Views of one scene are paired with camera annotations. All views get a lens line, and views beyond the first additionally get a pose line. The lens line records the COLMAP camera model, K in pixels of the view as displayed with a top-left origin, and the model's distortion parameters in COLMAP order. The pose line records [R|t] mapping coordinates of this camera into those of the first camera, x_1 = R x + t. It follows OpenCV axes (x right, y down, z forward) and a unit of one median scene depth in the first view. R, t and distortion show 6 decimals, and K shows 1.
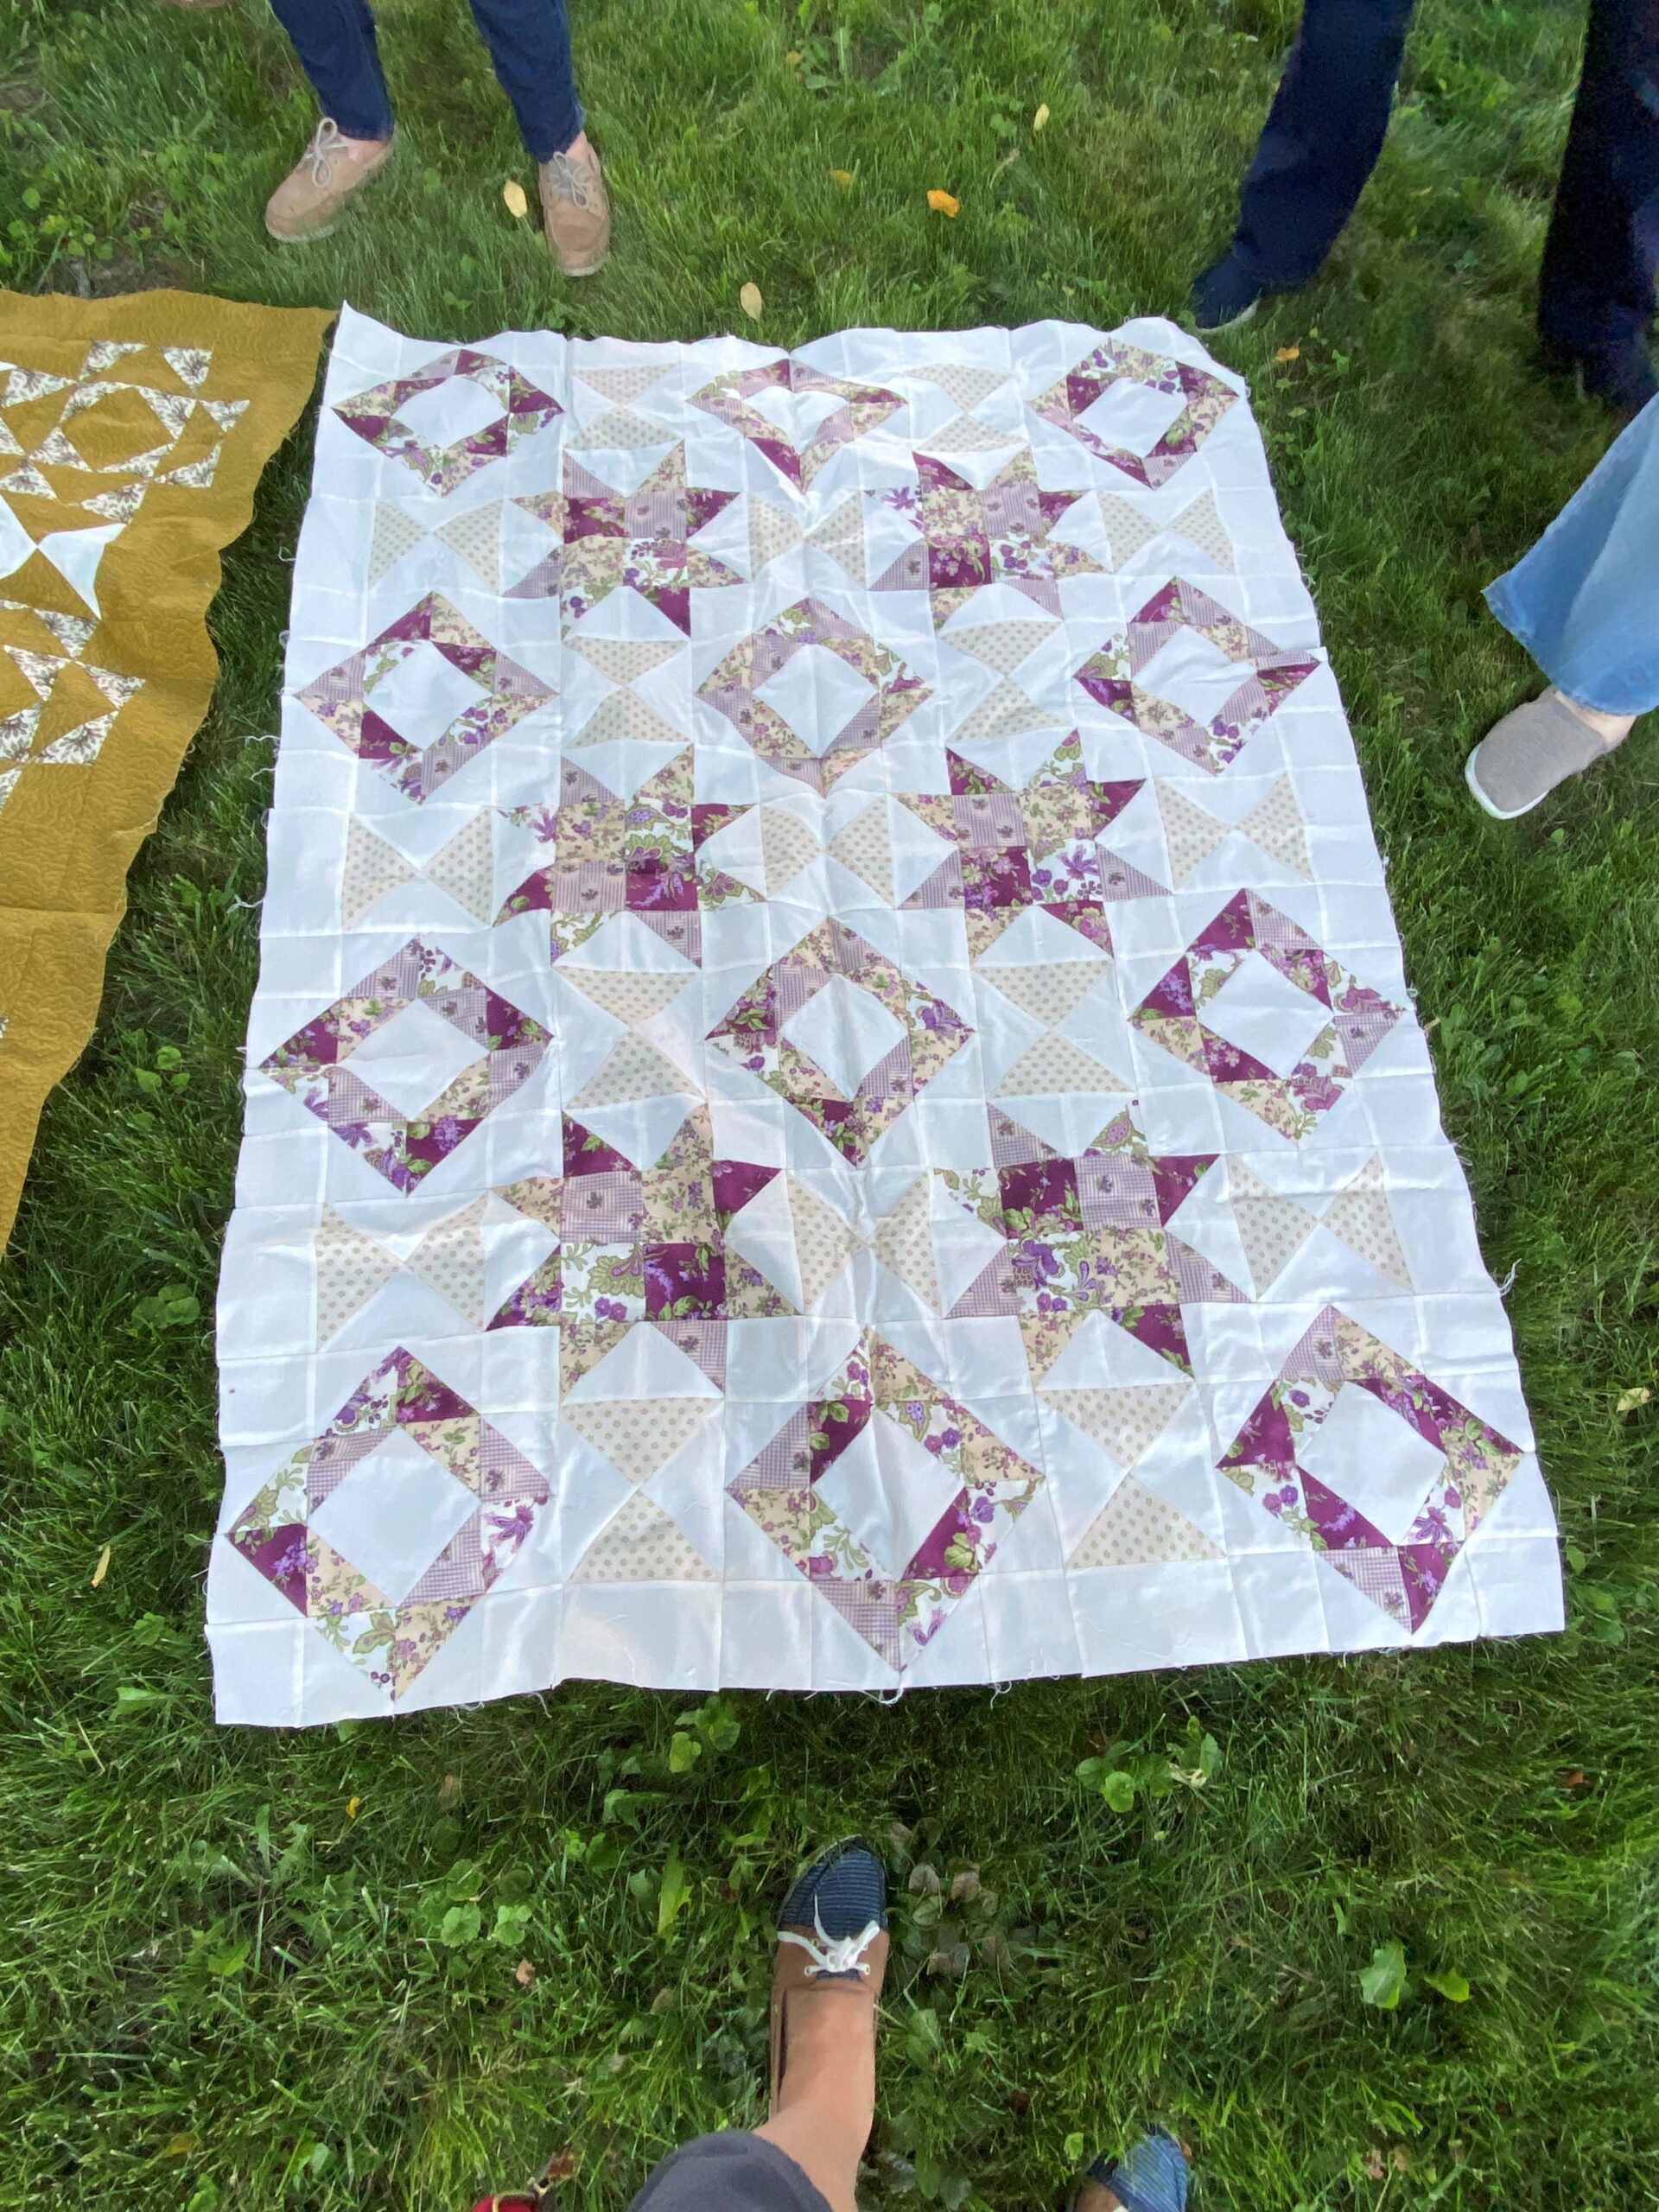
lens RADIAL K [[974.7, 0, 829.5], [0, 974.7, 1106.0], [0, 0, 1]] dist [0.061013, -0.021710]
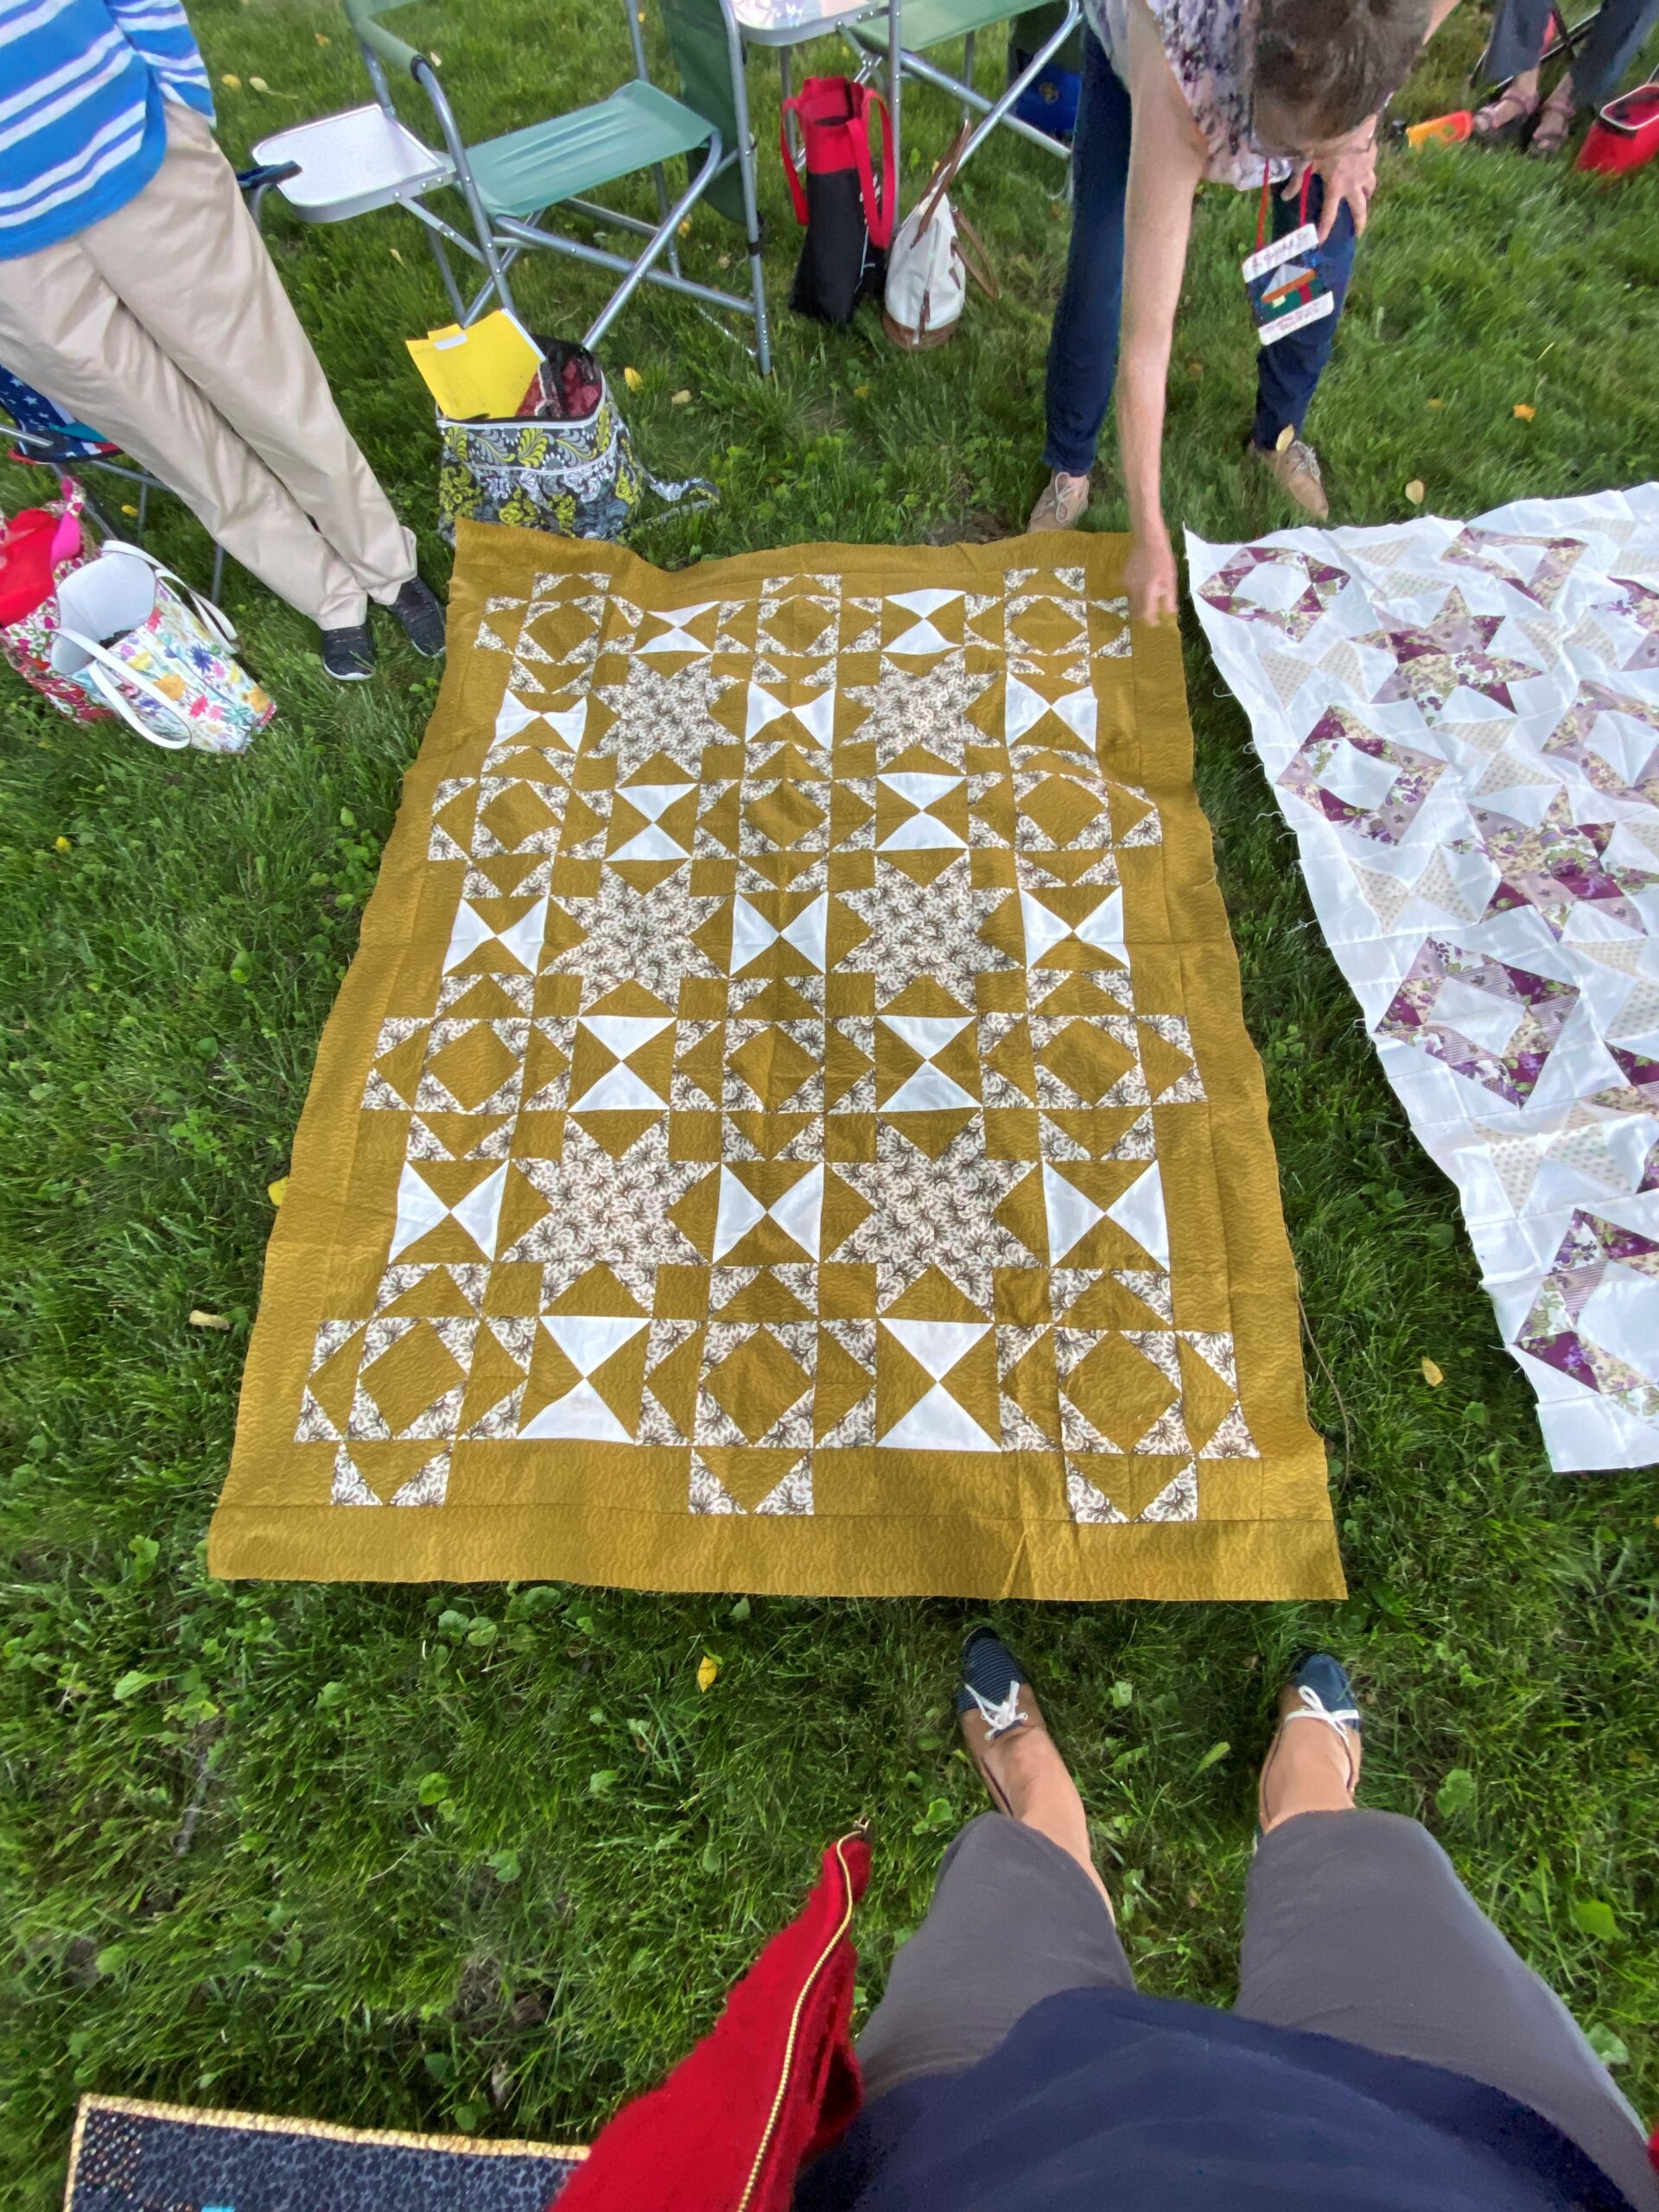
lens RADIAL K [[799.7, 0, 829.5], [0, 799.7, 1106.0], [0, 0, 1]] dist [0.020887, -0.000163]
pose [[0.995579, -0.093617, 0.007686, -1.226810], [0.093867, 0.994596, -0.044365, 0.039839], [-0.003491, 0.044890, 0.998986, -0.135331]]
